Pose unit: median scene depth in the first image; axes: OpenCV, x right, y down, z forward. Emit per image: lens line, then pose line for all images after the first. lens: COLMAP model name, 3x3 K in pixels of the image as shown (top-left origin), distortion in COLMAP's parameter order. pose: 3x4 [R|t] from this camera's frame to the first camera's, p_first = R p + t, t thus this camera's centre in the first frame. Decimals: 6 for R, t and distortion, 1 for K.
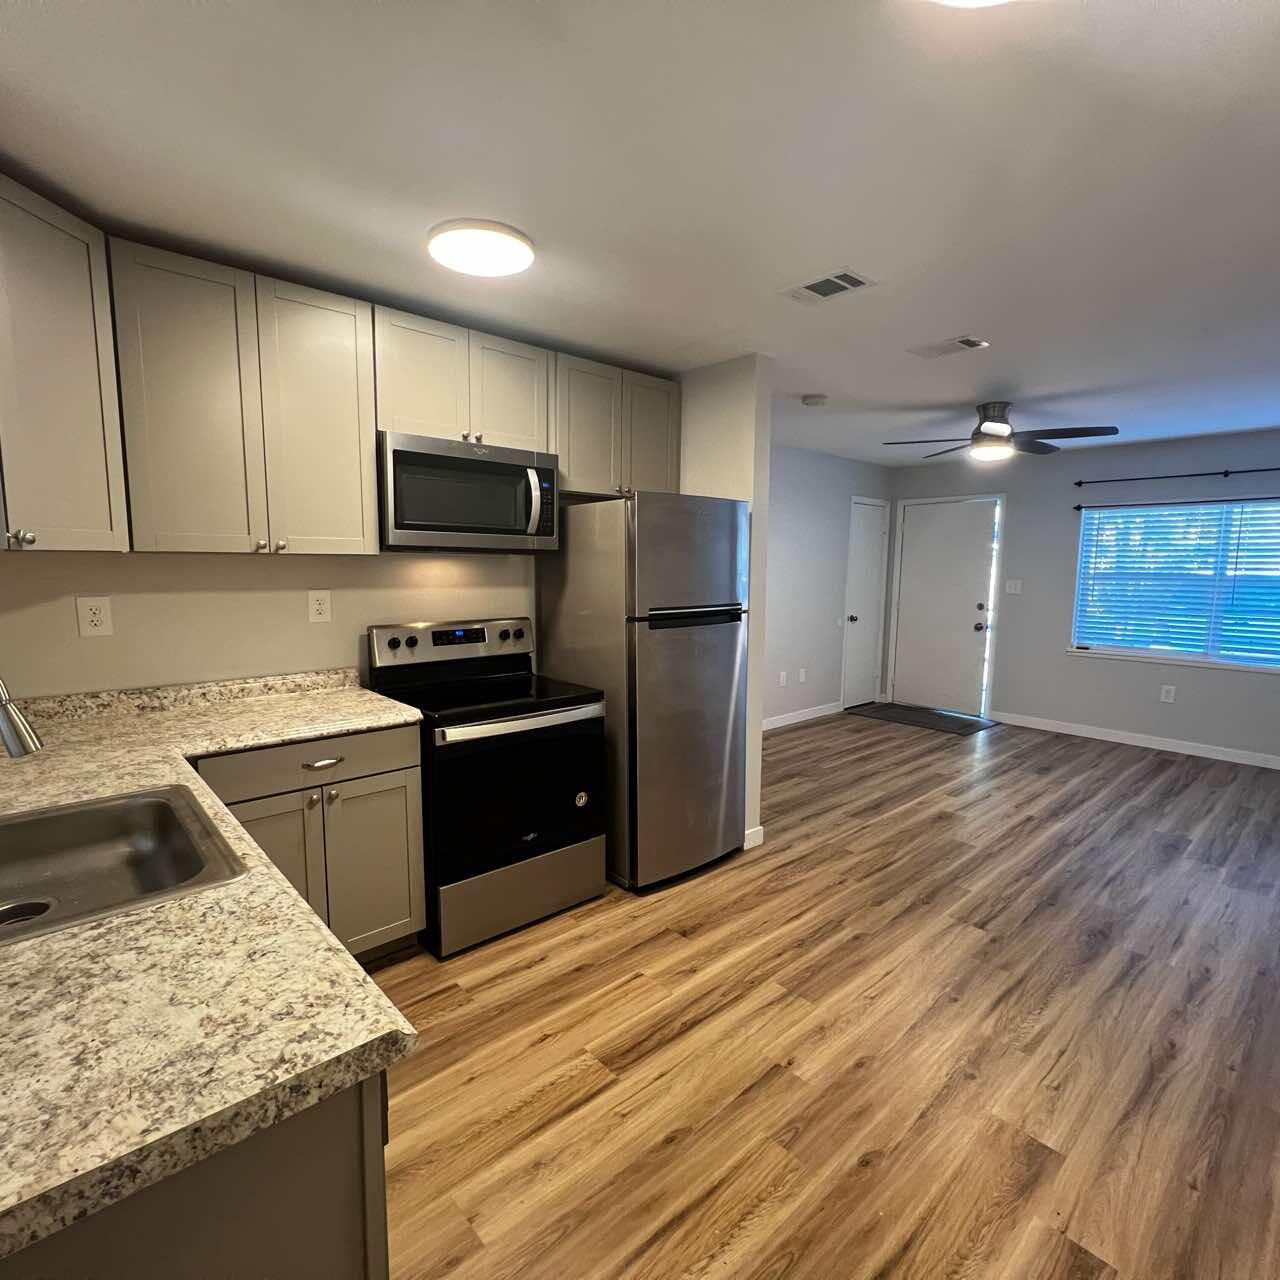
lens RADIAL K [[691.3, 0, 632.0], [0, 691.3, 641.0], [0, 0, 1]] dist [-0.006997, 0.002397]
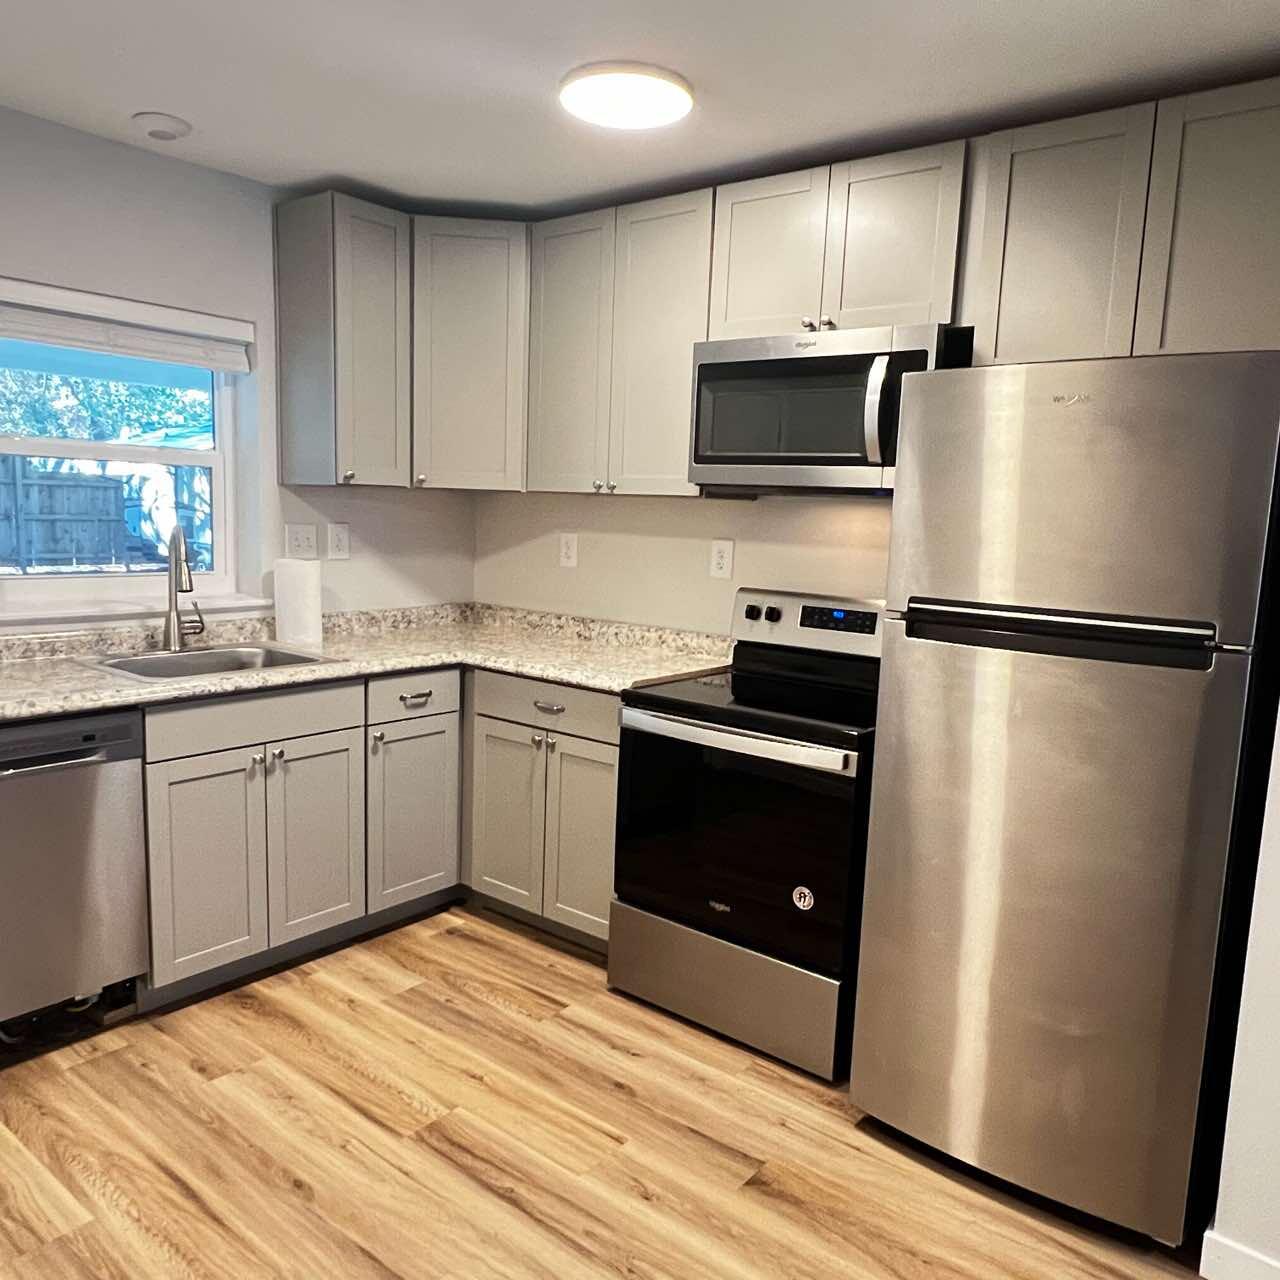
lens RADIAL K [[1014.4, 0, 636.7], [0, 1014.4, 651.2], [0, 0, 1]] dist [-0.000428, -0.000882]
pose [[0.154077, 0.136148, -0.978634, 0.922898], [-0.149311, 0.982295, 0.113150, -0.077709], [0.976712, 0.128687, 0.171677, 0.835192]]
